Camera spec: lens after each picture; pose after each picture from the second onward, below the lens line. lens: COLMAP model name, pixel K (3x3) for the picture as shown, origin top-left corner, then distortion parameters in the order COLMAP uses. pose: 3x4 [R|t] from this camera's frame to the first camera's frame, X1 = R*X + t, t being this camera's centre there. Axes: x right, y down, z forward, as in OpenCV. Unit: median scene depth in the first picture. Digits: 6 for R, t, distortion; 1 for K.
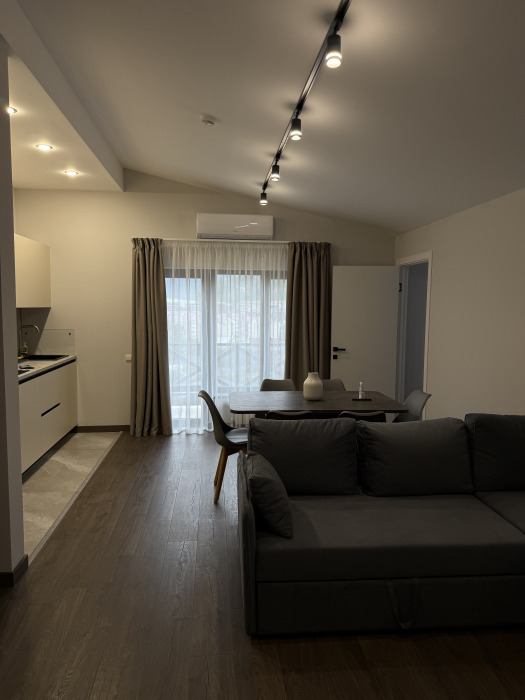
lens RADIAL K [[489.3, 0, 262.5], [0, 489.3, 350.0], [0, 0, 1]] dist [0.083971, -0.125956]
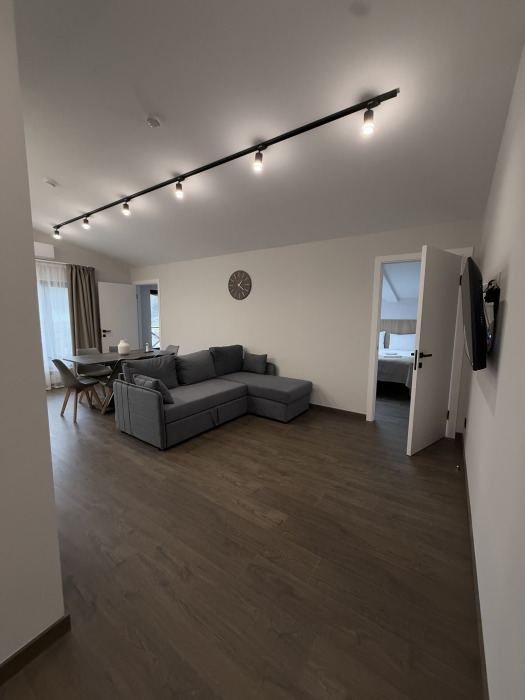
lens RADIAL K [[286.3, 0, 262.5], [0, 286.3, 350.0], [0, 0, 1]] dist [-0.000483, -0.000101]
pose [[0.637231, -0.097018, 0.764542, -0.305222], [0.066142, 0.995269, 0.071169, 0.033303], [-0.767830, 0.005218, 0.640633, -0.070739]]
